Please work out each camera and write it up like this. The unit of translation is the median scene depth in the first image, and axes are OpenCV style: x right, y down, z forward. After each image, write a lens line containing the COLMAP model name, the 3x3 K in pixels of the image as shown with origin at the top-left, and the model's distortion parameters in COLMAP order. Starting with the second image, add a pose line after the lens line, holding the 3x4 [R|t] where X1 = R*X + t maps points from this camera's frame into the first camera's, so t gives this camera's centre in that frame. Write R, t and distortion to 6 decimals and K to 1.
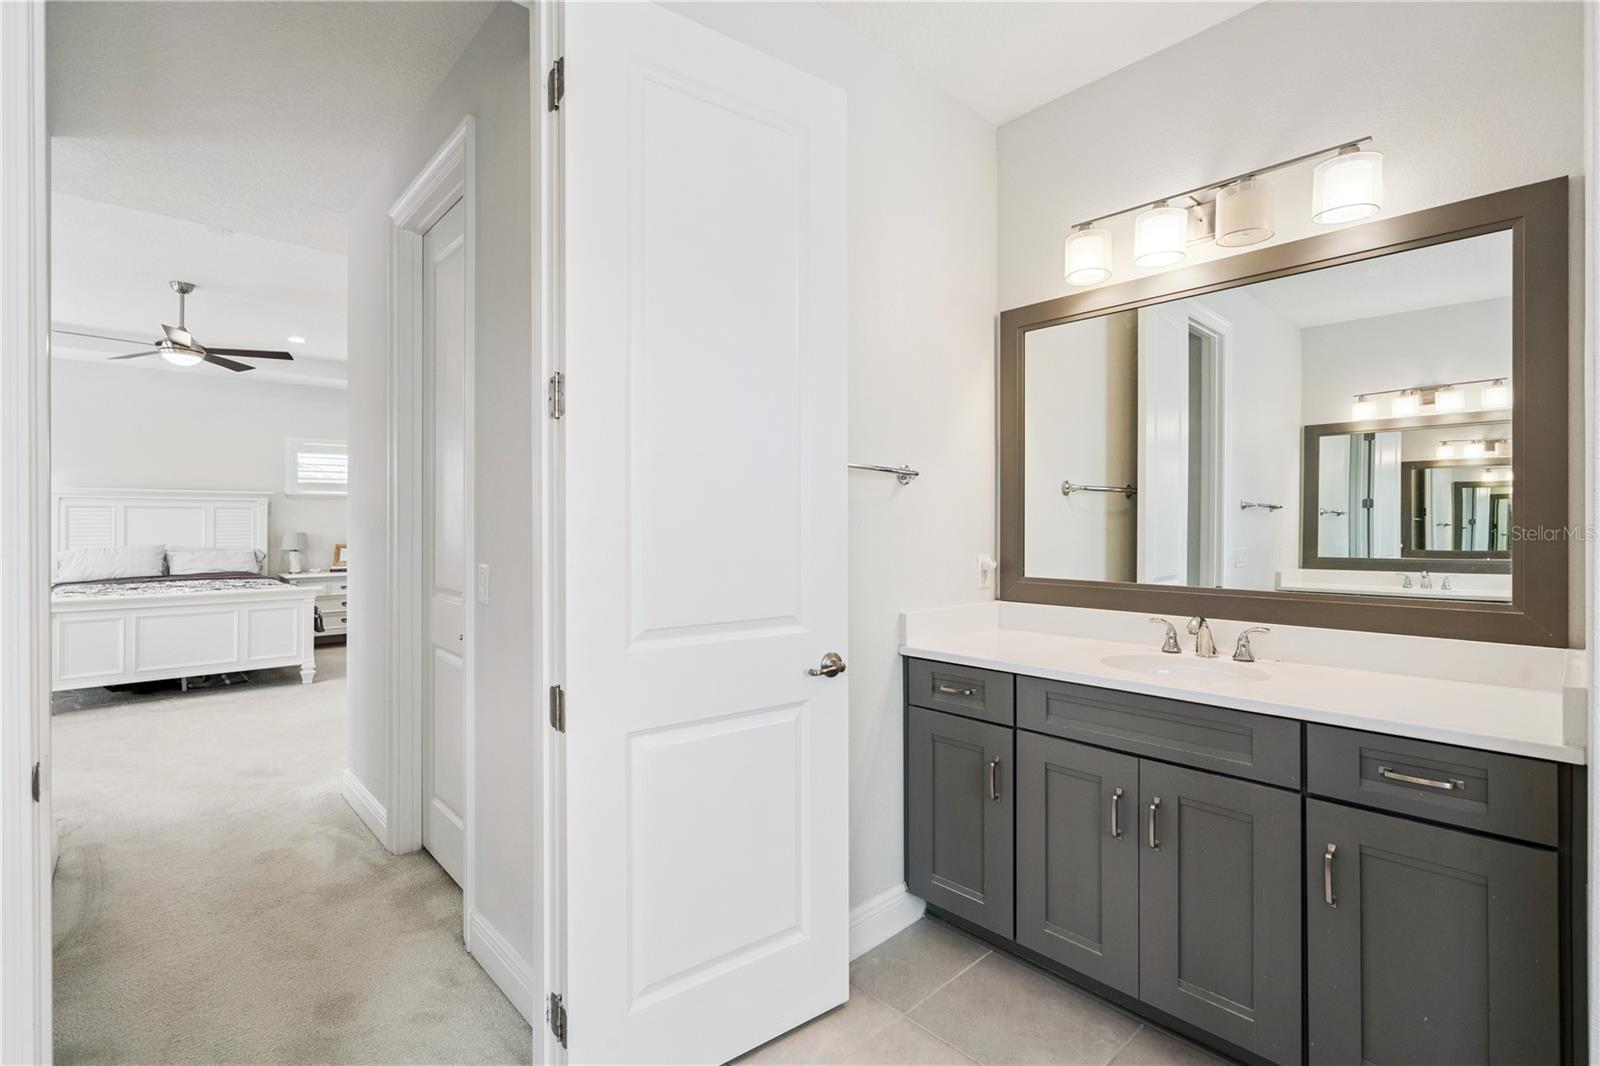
lens RADIAL K [[732.9, 0, 803.4], [0, 732.9, 520.8], [0, 0, 1]] dist [-0.005179, 0.002107]
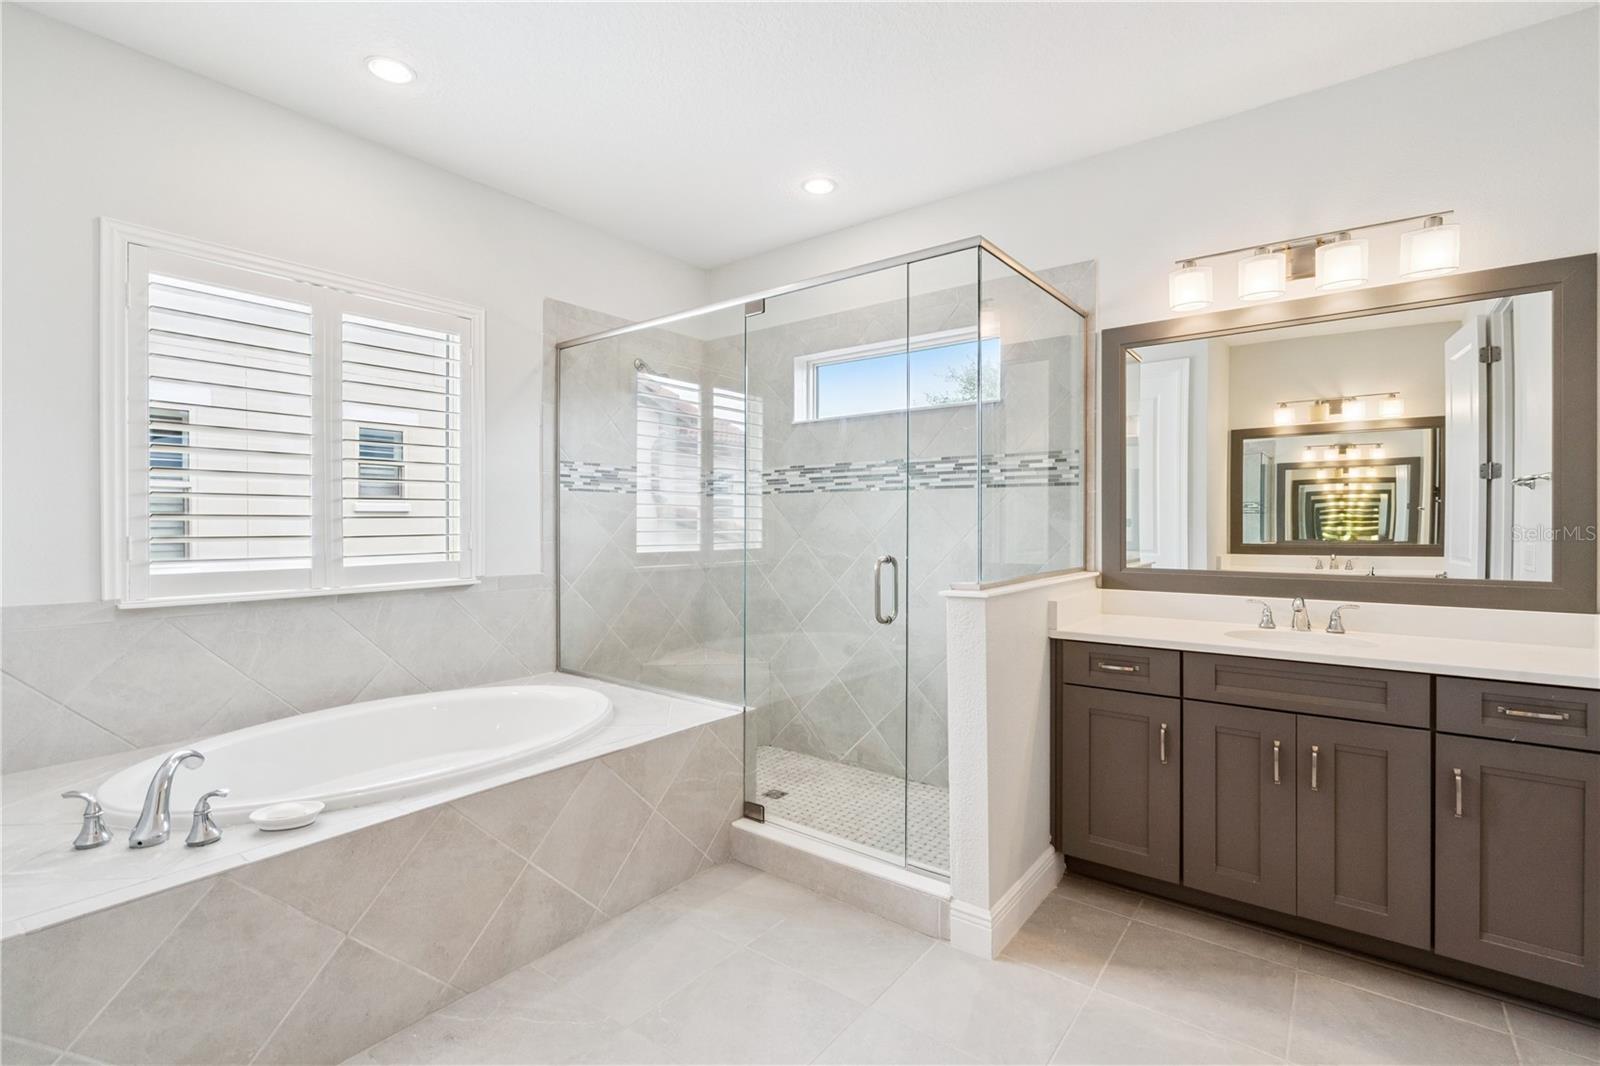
lens RADIAL K [[732.9, 0, 809.4], [0, 732.9, 525.5], [0, 0, 1]] dist [-0.005179, 0.002107]
pose [[0.985389, -0.010594, 0.169991, -0.434114], [0.007659, 0.999810, 0.017912, -0.013918], [-0.170149, -0.016349, 0.985283, -0.048063]]
